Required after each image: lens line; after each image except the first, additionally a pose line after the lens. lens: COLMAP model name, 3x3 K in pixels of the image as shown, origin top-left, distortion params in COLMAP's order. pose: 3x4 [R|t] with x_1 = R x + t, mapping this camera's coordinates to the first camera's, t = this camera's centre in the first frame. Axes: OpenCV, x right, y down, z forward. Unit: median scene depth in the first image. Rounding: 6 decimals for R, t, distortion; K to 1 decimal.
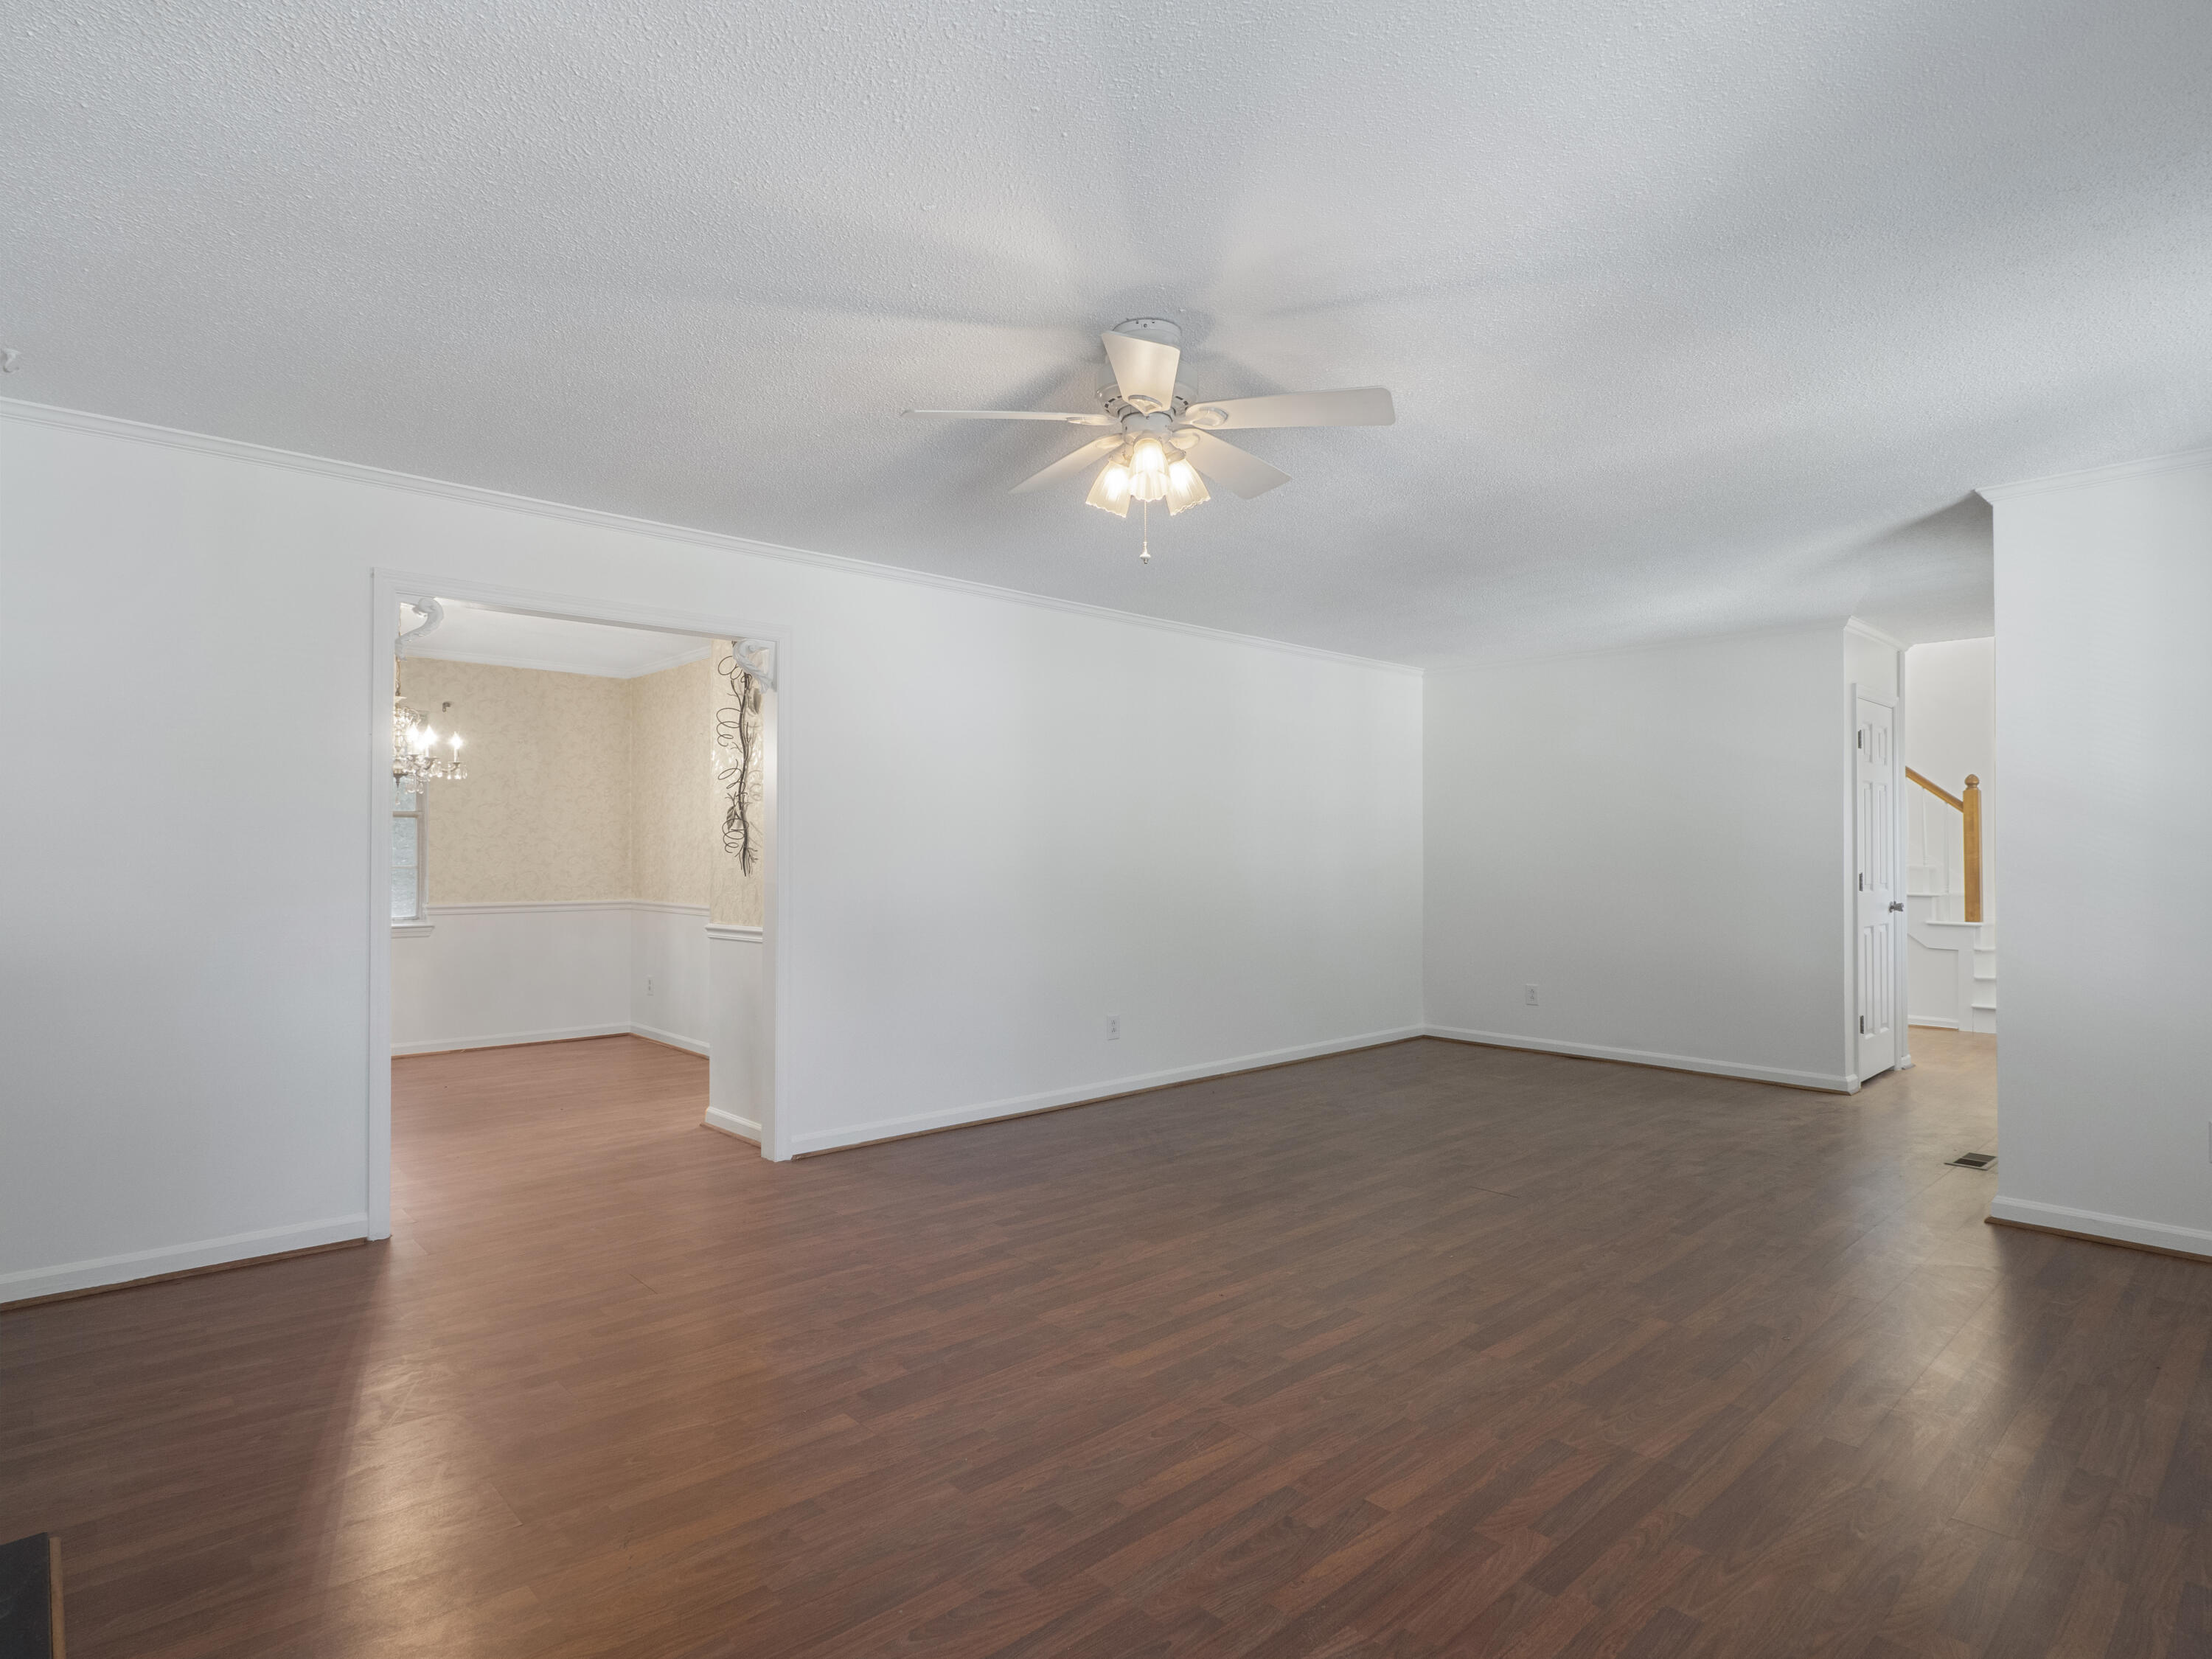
lens RADIAL K [[1194.3, 0, 1097.3], [0, 1194.3, 835.0], [0, 0, 1]] dist [0.029571, -0.000156]
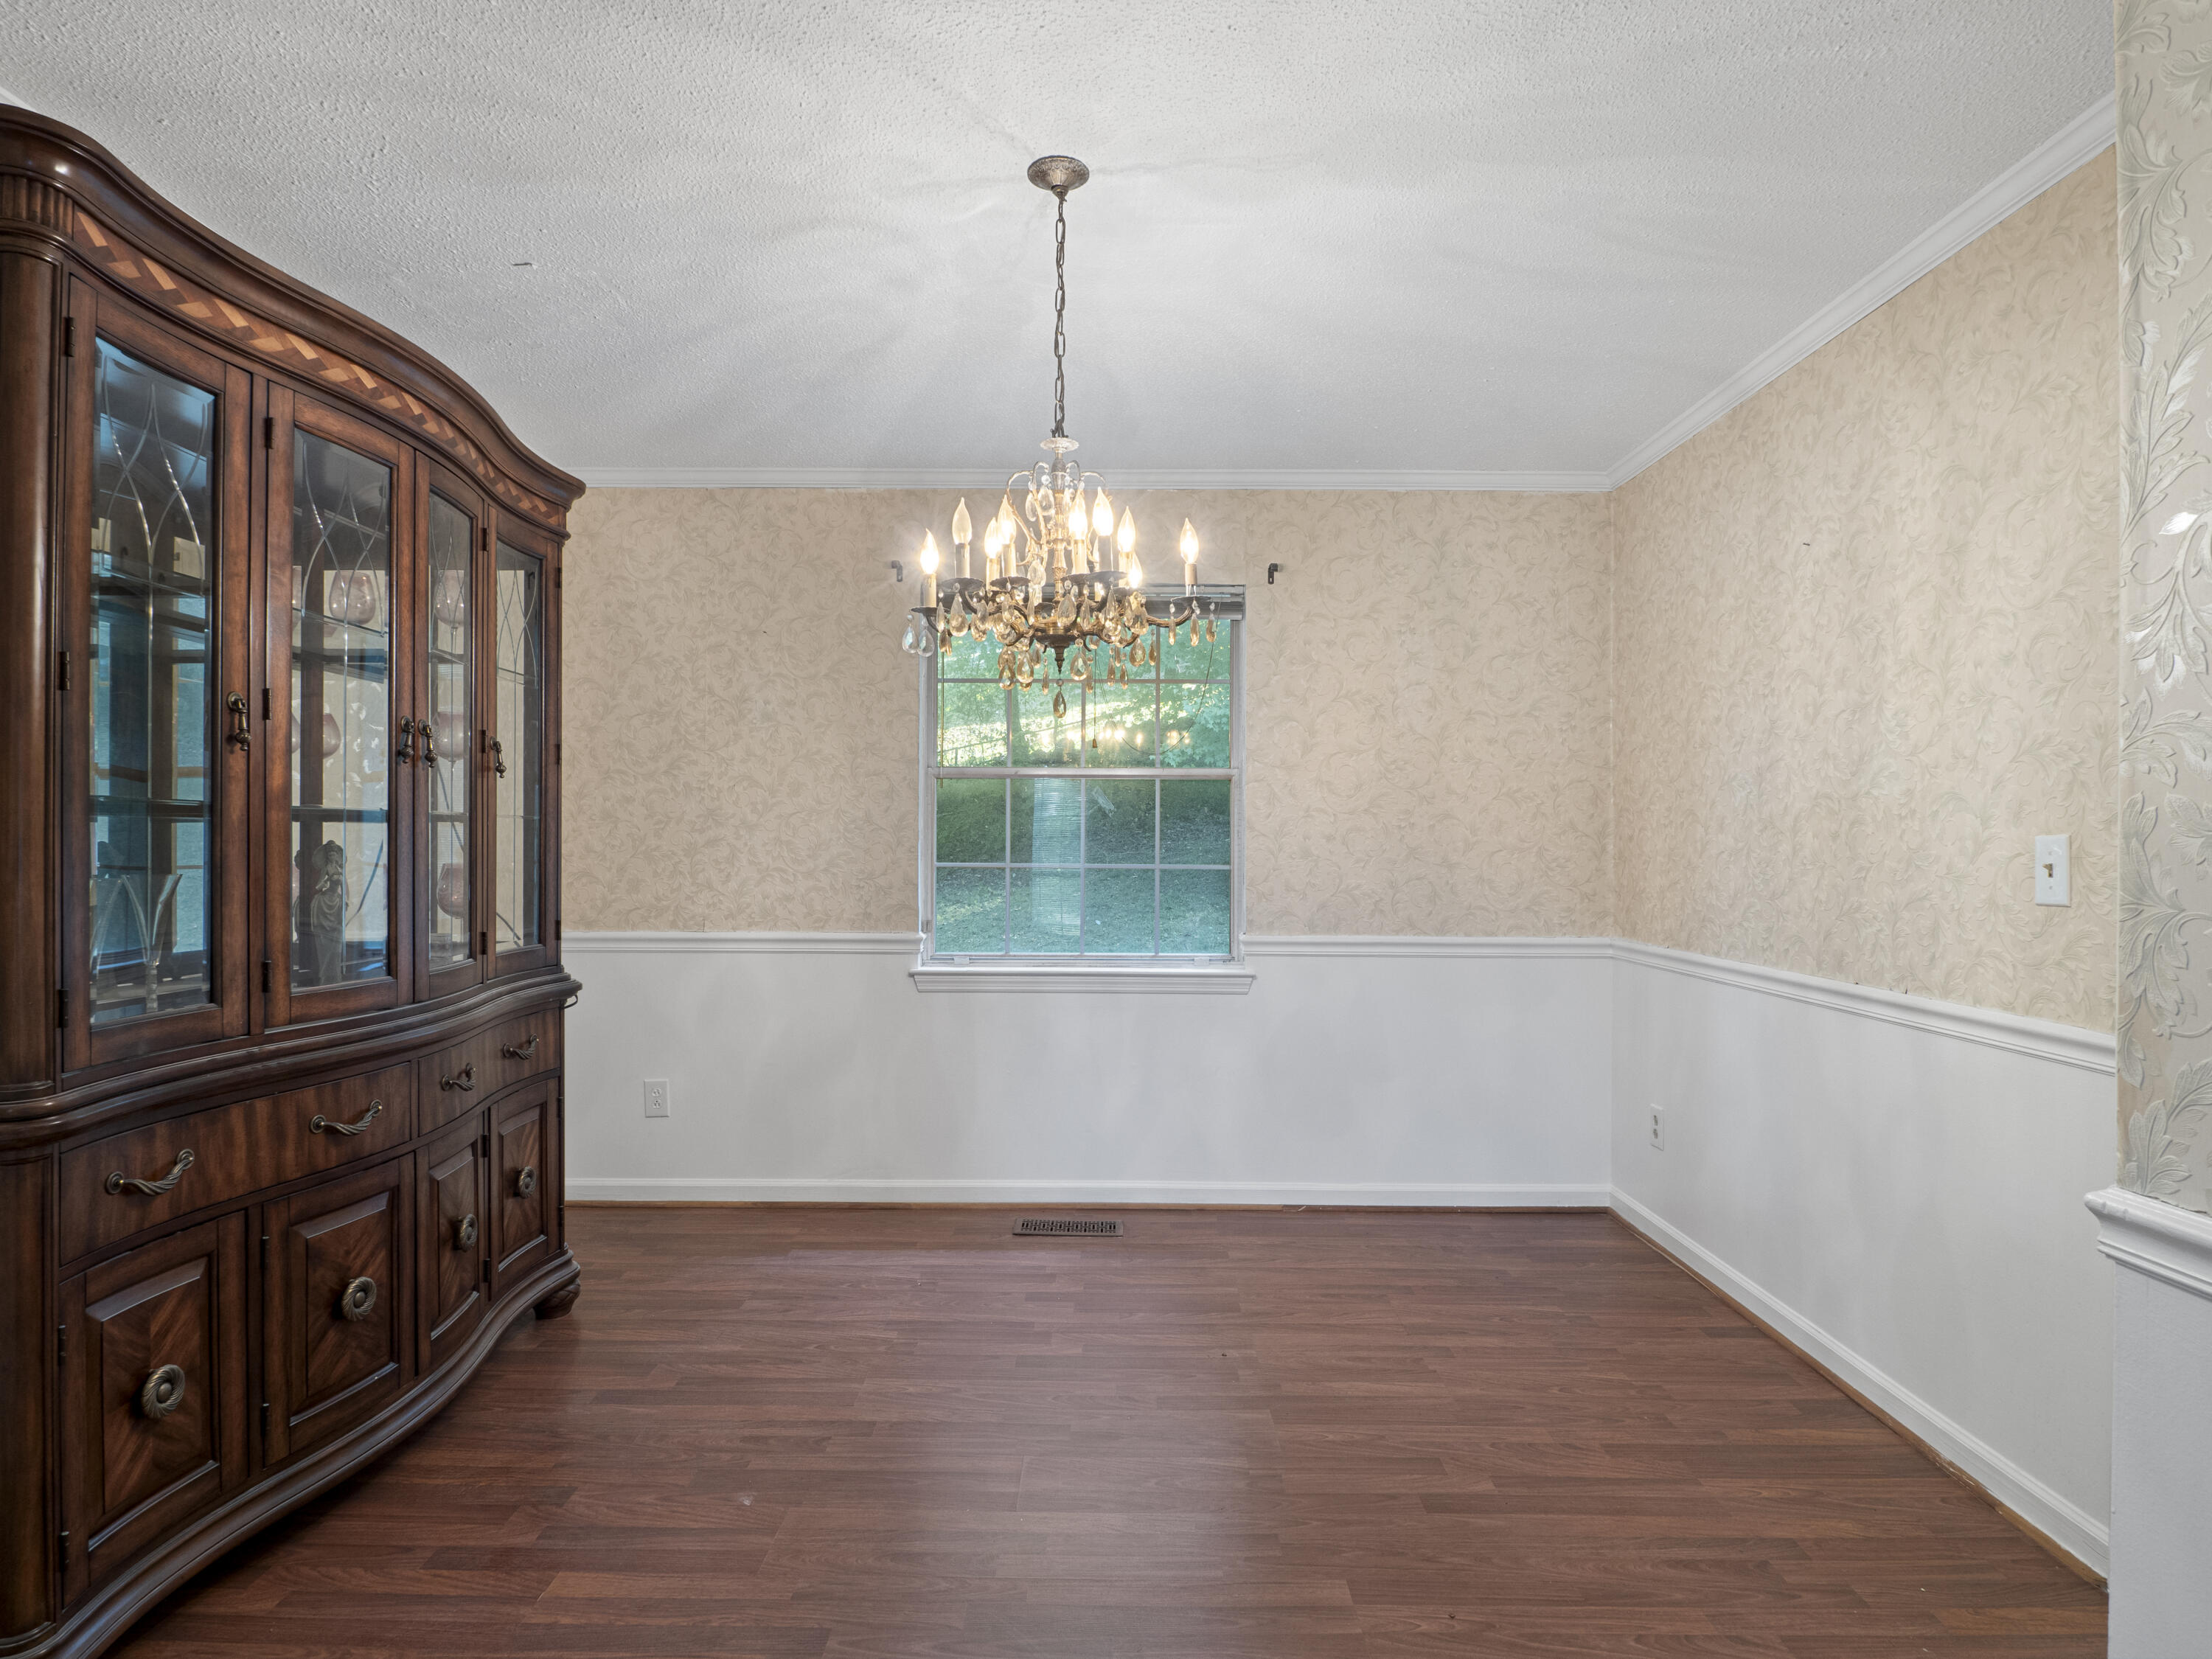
lens RADIAL K [[1194.3, 0, 1097.3], [0, 1194.3, 835.0], [0, 0, 1]] dist [0.029571, -0.000156]
pose [[0.736636, -0.001504, -0.676288, -0.219619], [0.004985, 0.999982, 0.003205, 0.008730], [0.676272, -0.005732, 0.736630, 0.513215]]
